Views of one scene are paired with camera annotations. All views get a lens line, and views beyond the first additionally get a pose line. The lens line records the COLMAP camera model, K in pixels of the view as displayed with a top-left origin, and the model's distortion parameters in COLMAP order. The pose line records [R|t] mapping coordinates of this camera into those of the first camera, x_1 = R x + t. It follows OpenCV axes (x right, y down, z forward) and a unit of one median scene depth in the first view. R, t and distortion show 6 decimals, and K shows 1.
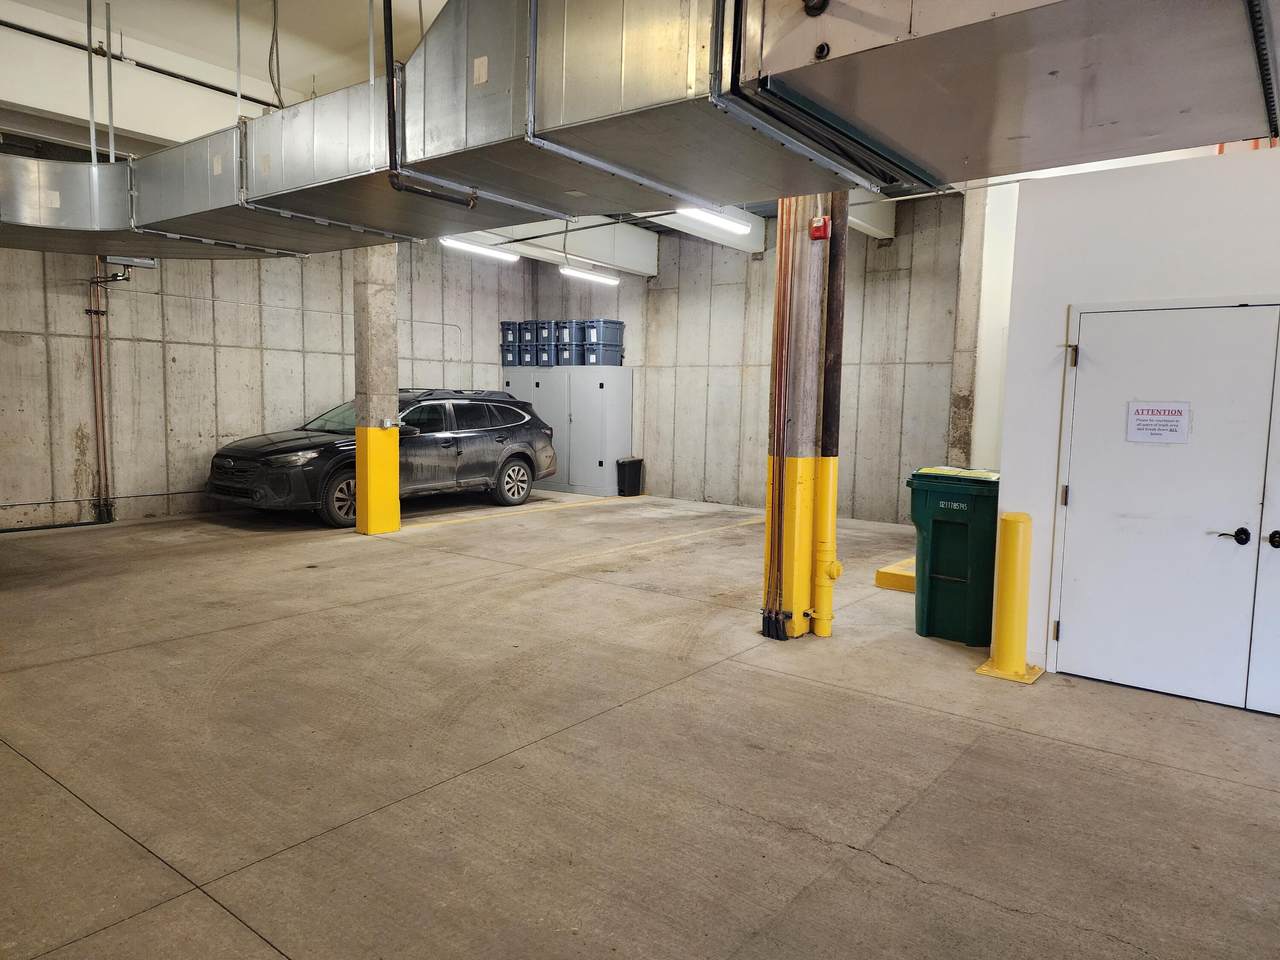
lens RADIAL K [[840.5, 0, 640.0], [0, 840.5, 480.0], [0, 0, 1]] dist [0.047675, -0.000788]
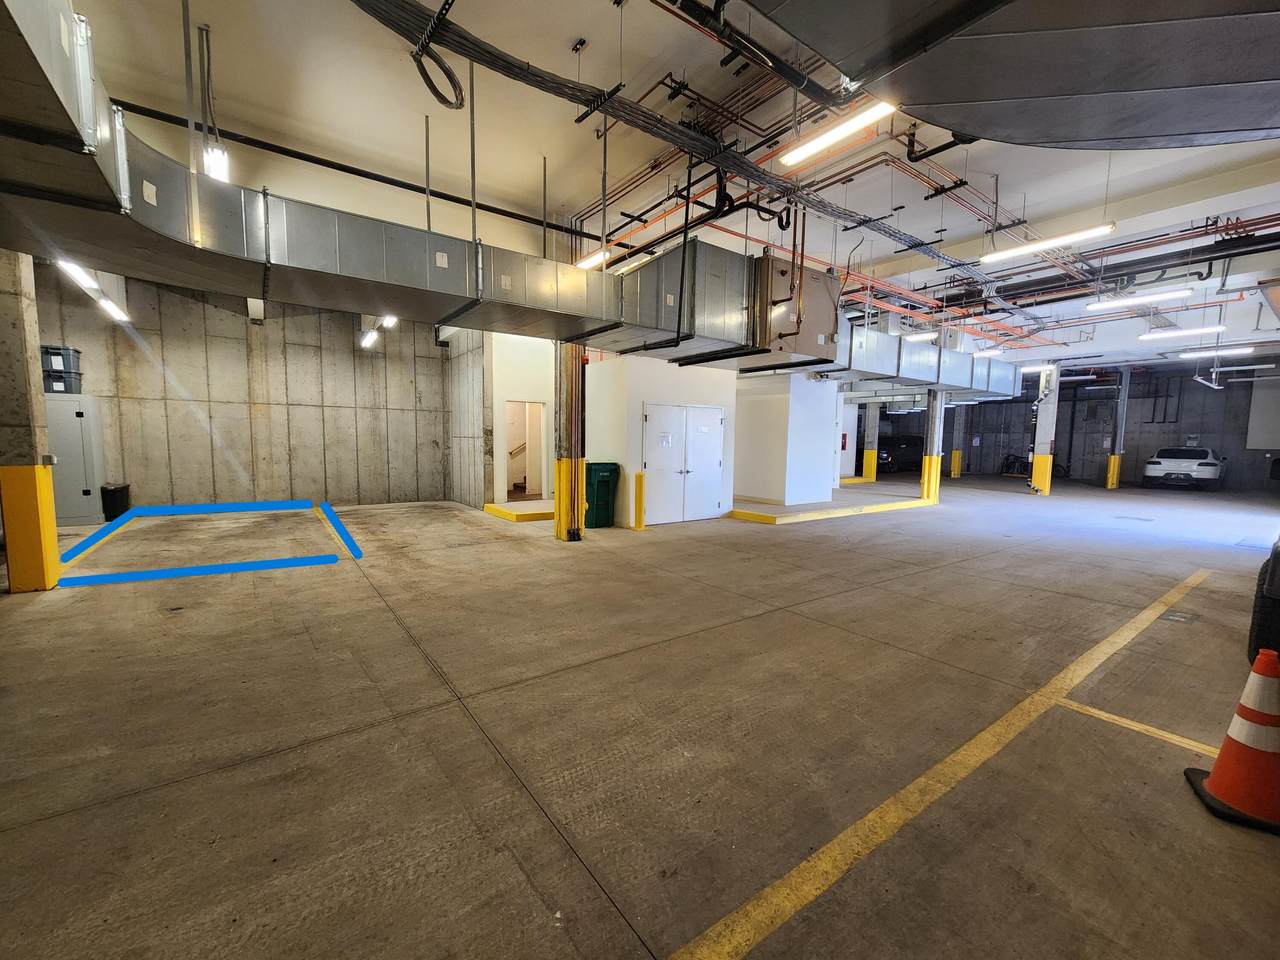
lens RADIAL K [[521.1, 0, 640.0], [0, 521.1, 480.0], [0, 0, 1]] dist [0.001182, 0.000018]
pose [[0.270642, -0.089850, 0.958478, -1.082531], [0.083415, 0.994079, 0.069634, -0.051842], [-0.959059, 0.061106, 0.276534, 0.452578]]
